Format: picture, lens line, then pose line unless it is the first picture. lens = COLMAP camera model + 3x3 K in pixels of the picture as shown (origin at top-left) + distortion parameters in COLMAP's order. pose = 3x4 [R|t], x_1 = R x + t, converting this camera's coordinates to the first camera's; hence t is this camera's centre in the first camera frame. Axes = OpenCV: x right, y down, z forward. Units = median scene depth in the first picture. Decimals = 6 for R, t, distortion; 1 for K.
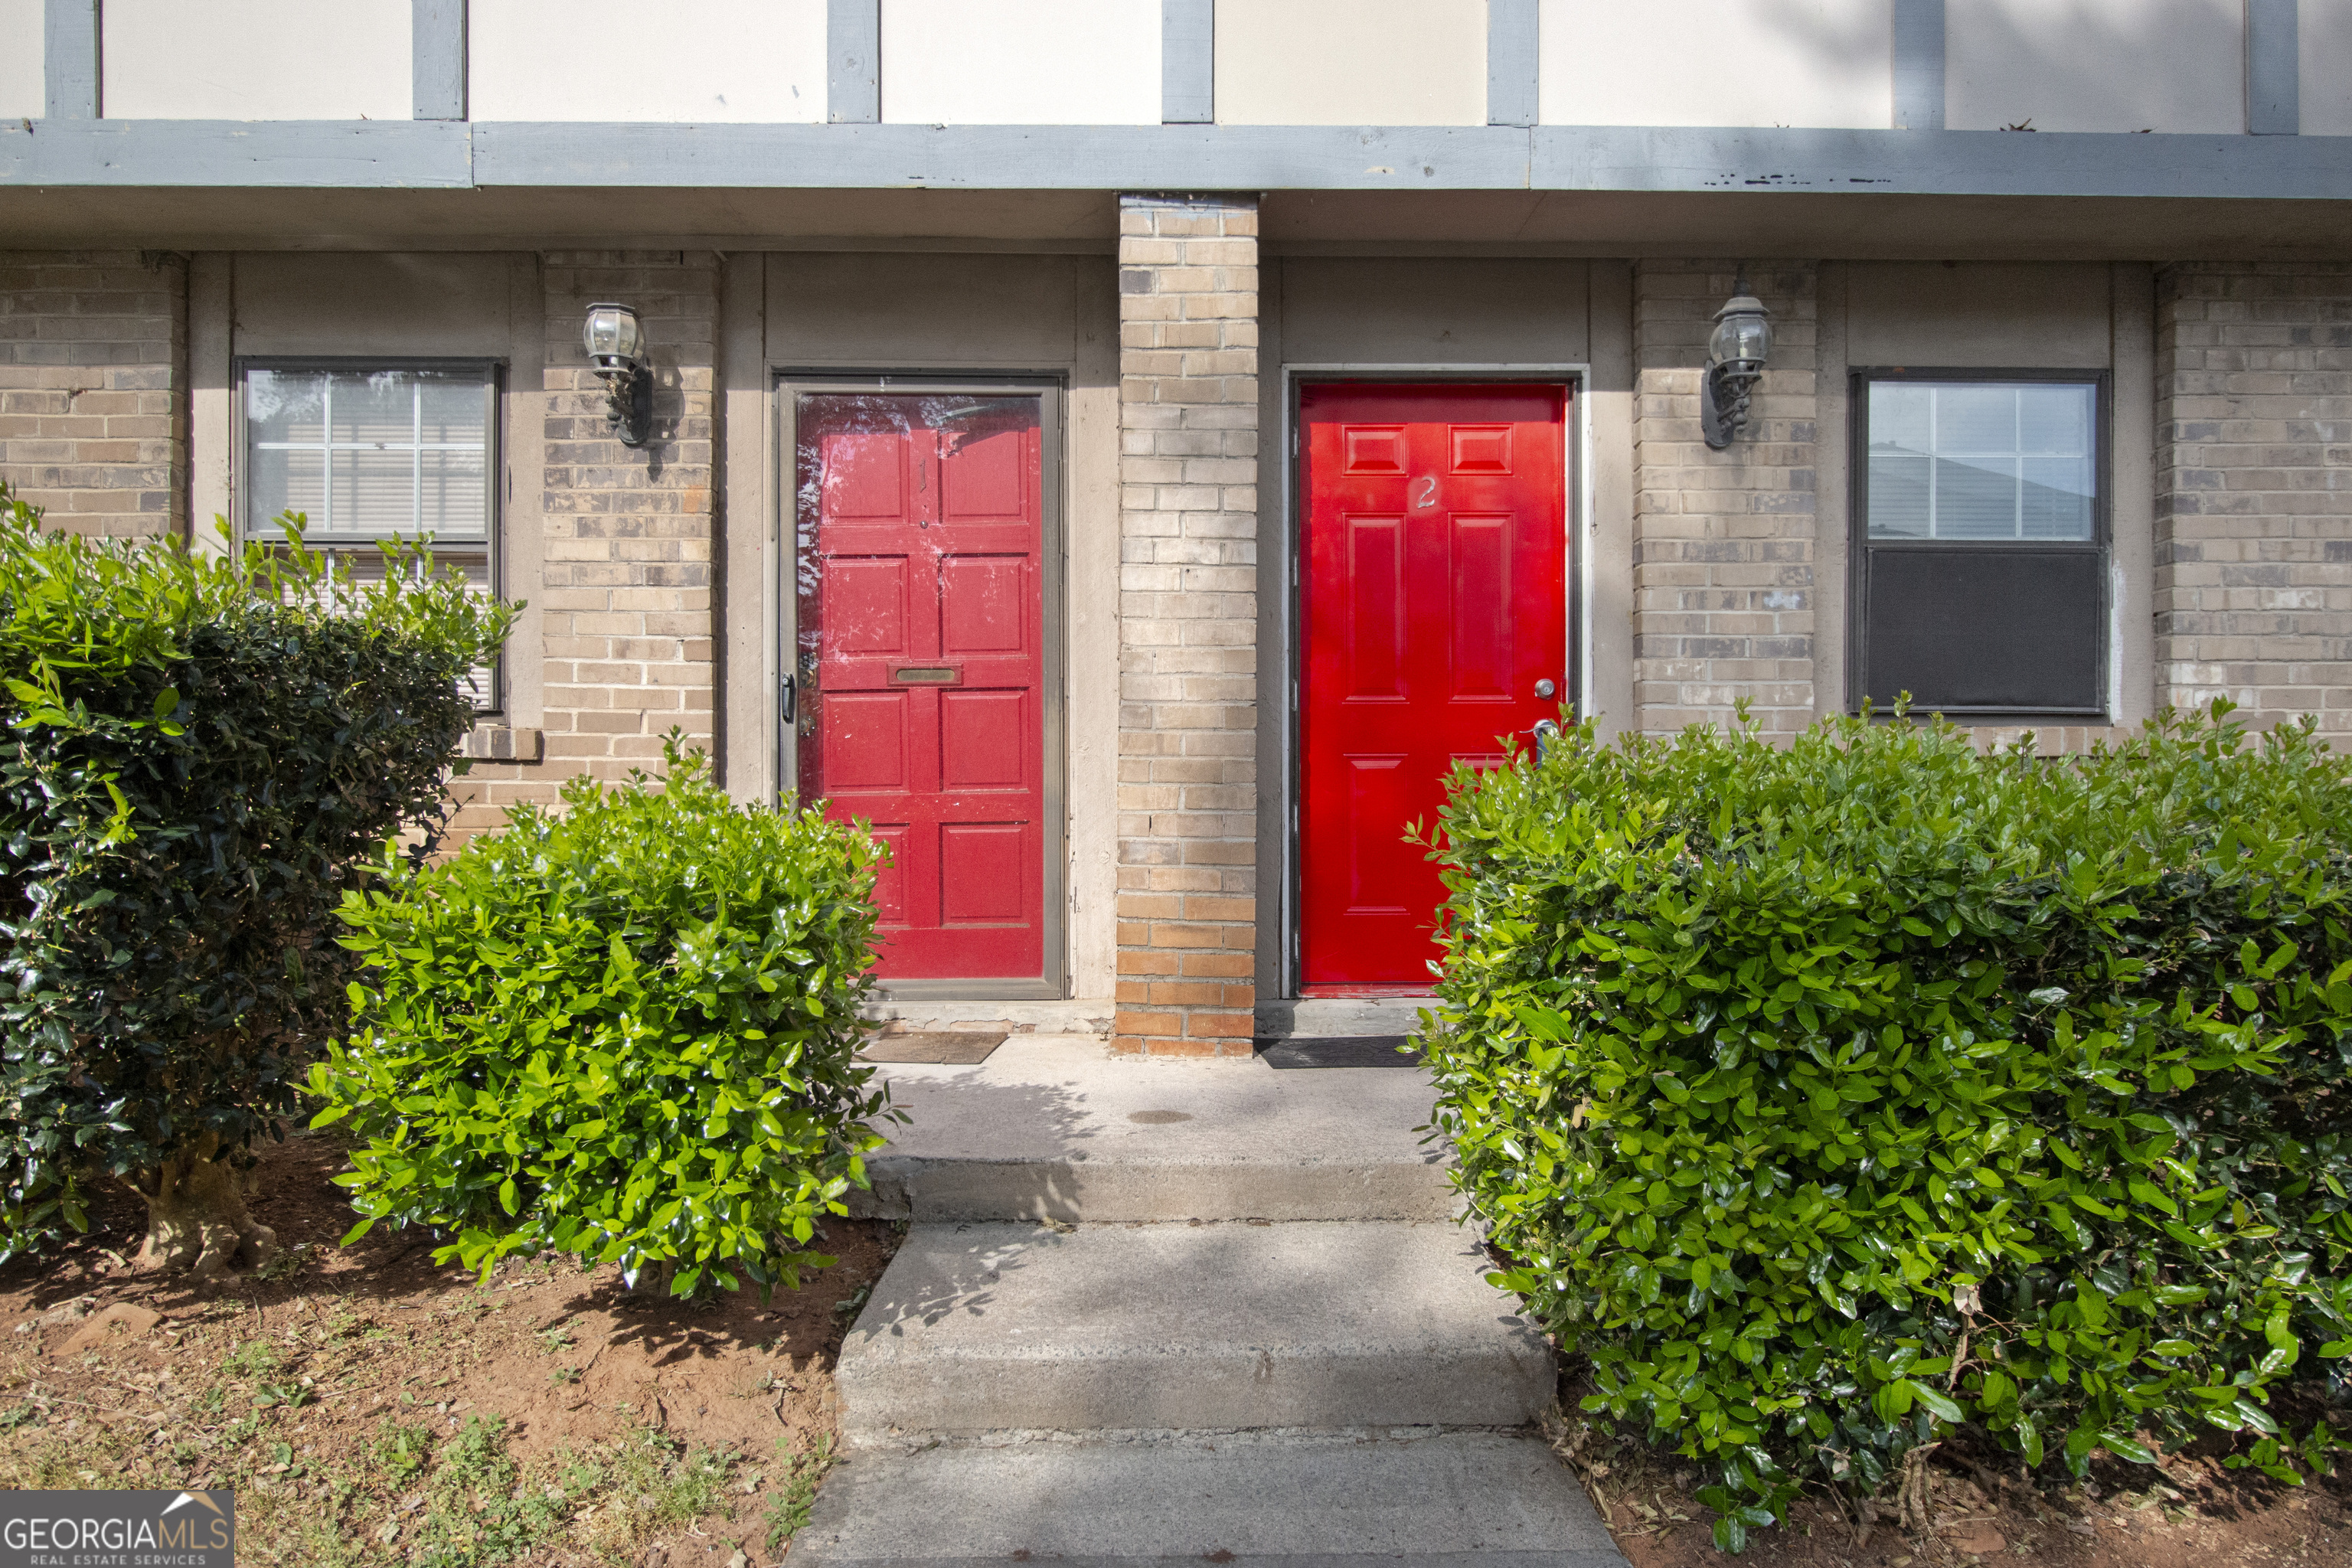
lens RADIAL K [[1432.2, 0, 1175.3], [0, 1432.2, 791.0], [0, 0, 1]] dist [0.001296, 0.000428]
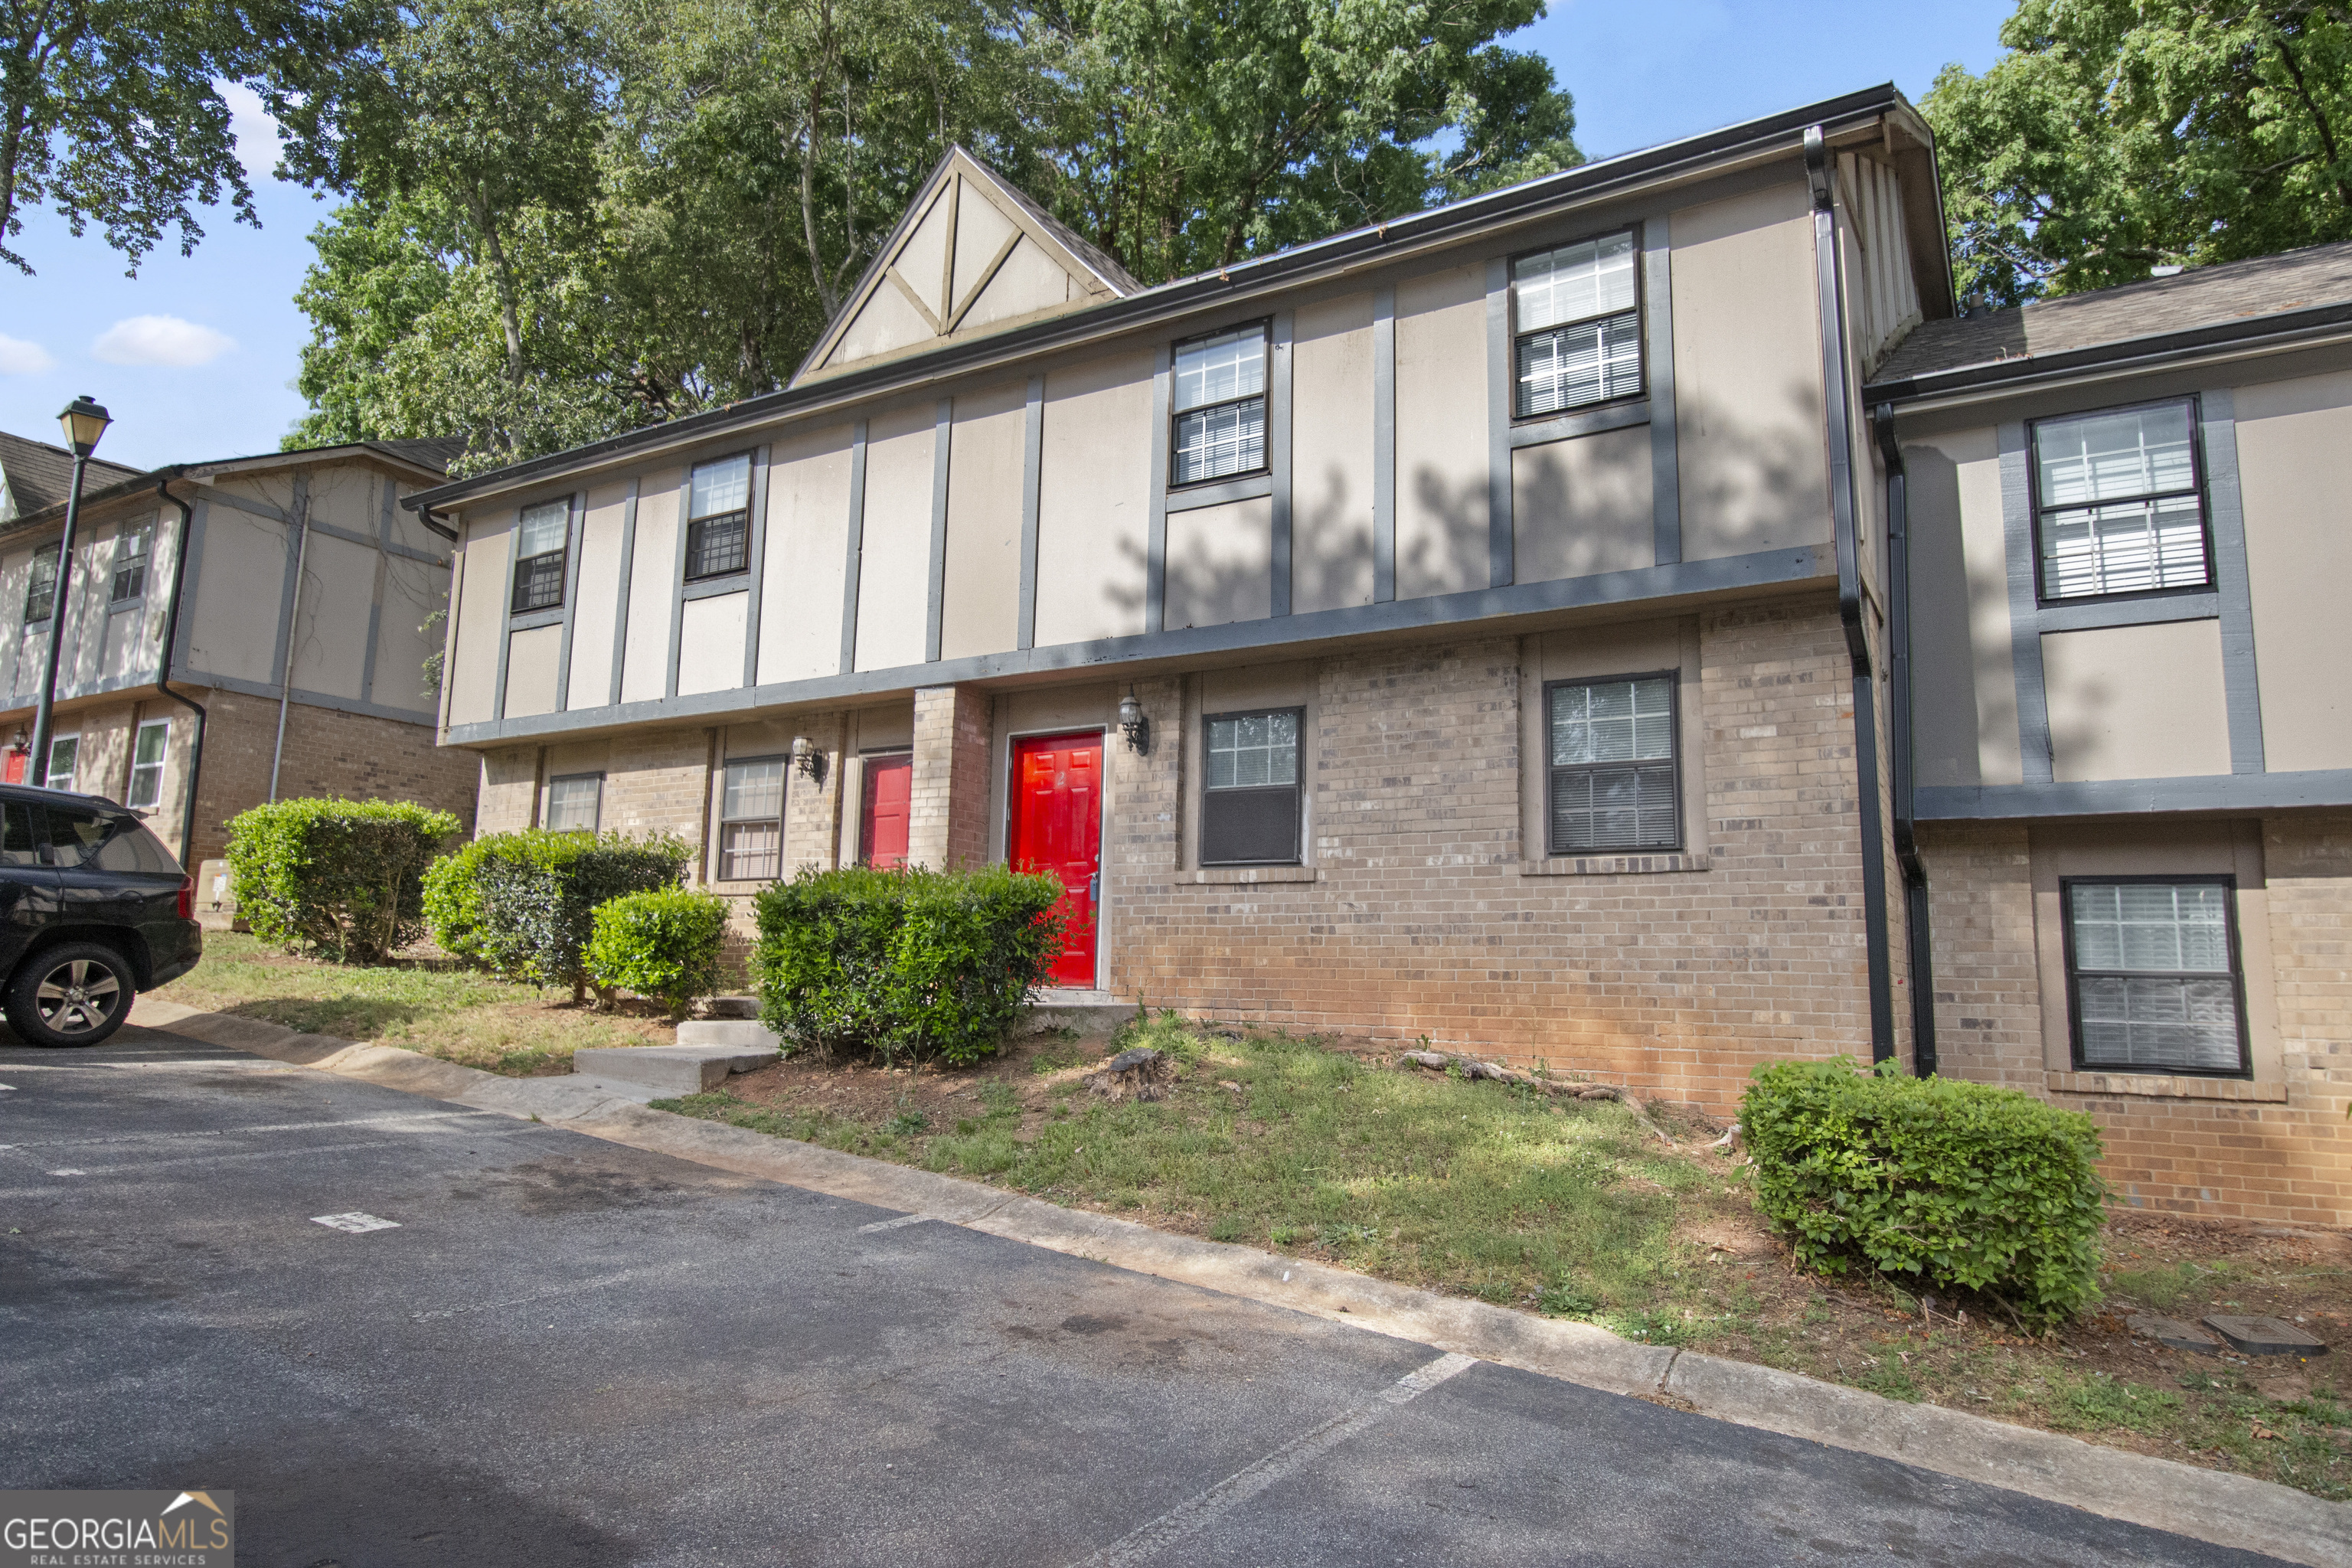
lens RADIAL K [[1432.2, 0, 1175.4], [0, 1432.2, 777.2], [0, 0, 1]] dist [0.001296, 0.000428]
pose [[0.840760, -0.060362, -0.538033, 1.723297], [-0.020127, 0.989594, -0.142475, 0.136565], [0.541034, 0.130617, 0.830796, -0.950055]]
